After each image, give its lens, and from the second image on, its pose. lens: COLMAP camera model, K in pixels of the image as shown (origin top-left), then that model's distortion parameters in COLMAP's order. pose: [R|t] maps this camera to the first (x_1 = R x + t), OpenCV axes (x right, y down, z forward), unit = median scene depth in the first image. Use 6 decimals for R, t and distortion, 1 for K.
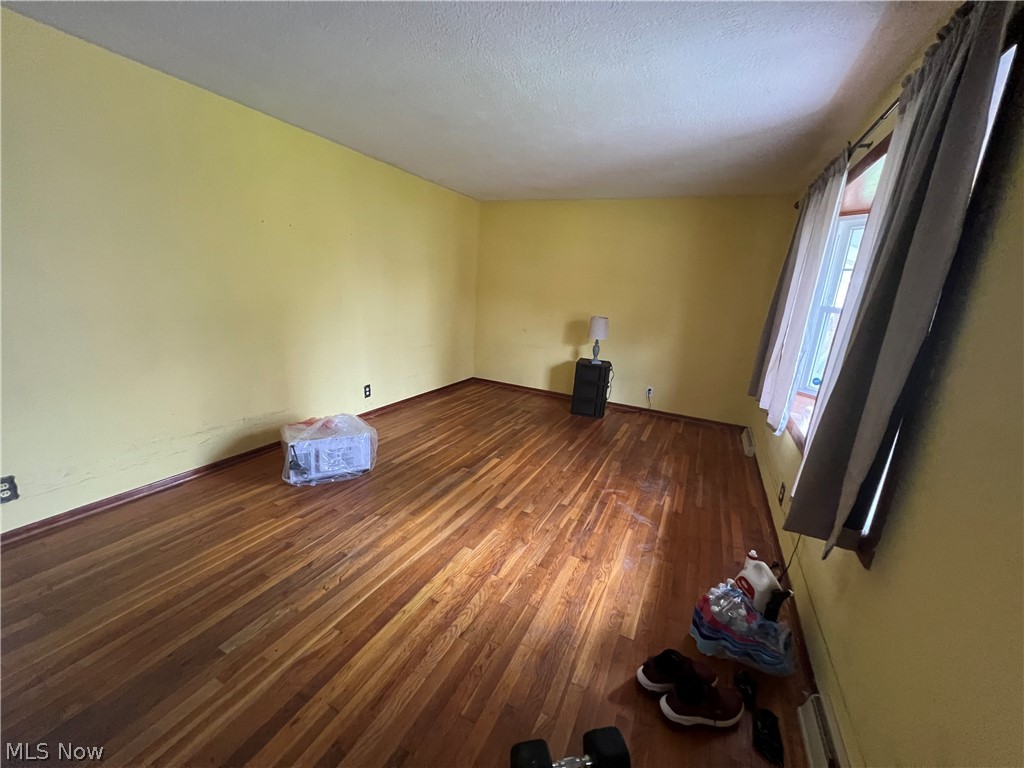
lens RADIAL K [[407.9, 0, 508.3], [0, 407.9, 382.5], [0, 0, 1]] dist [-0.000325, -0.000023]
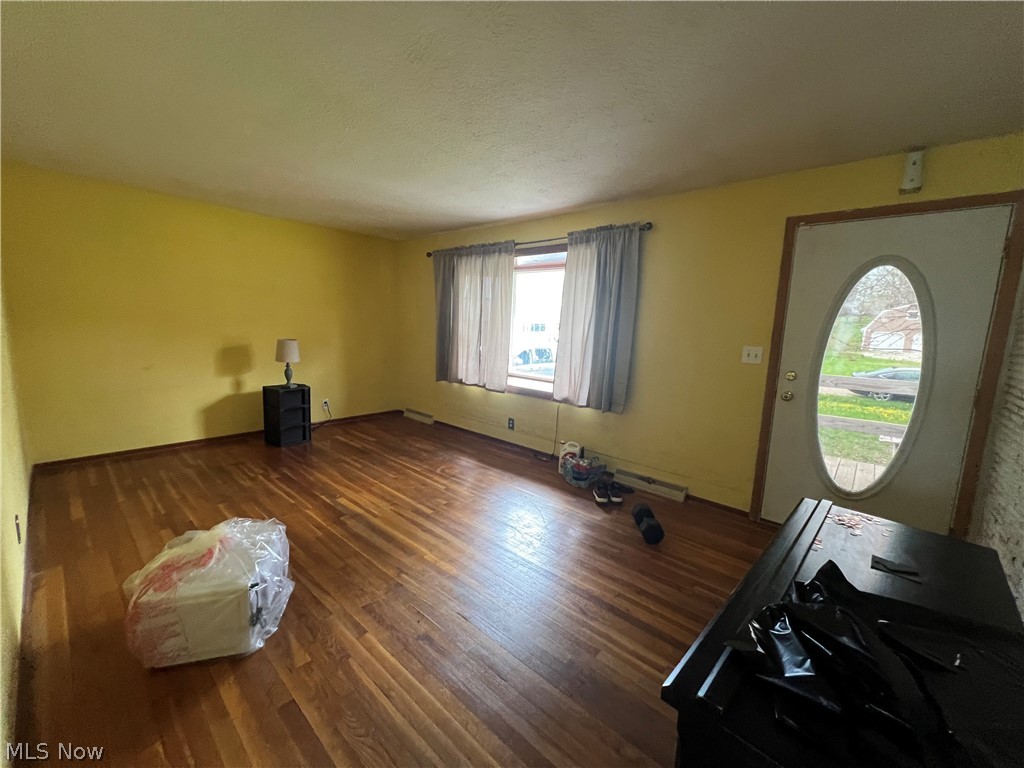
lens RADIAL K [[407.9, 0, 508.3], [0, 407.9, 382.5], [0, 0, 1]] dist [-0.000325, -0.000023]
pose [[0.267067, -0.189379, 0.944887, -0.744744], [0.206030, 0.969050, 0.135989, -0.113597], [-0.941396, 0.158357, 0.297819, 0.324788]]
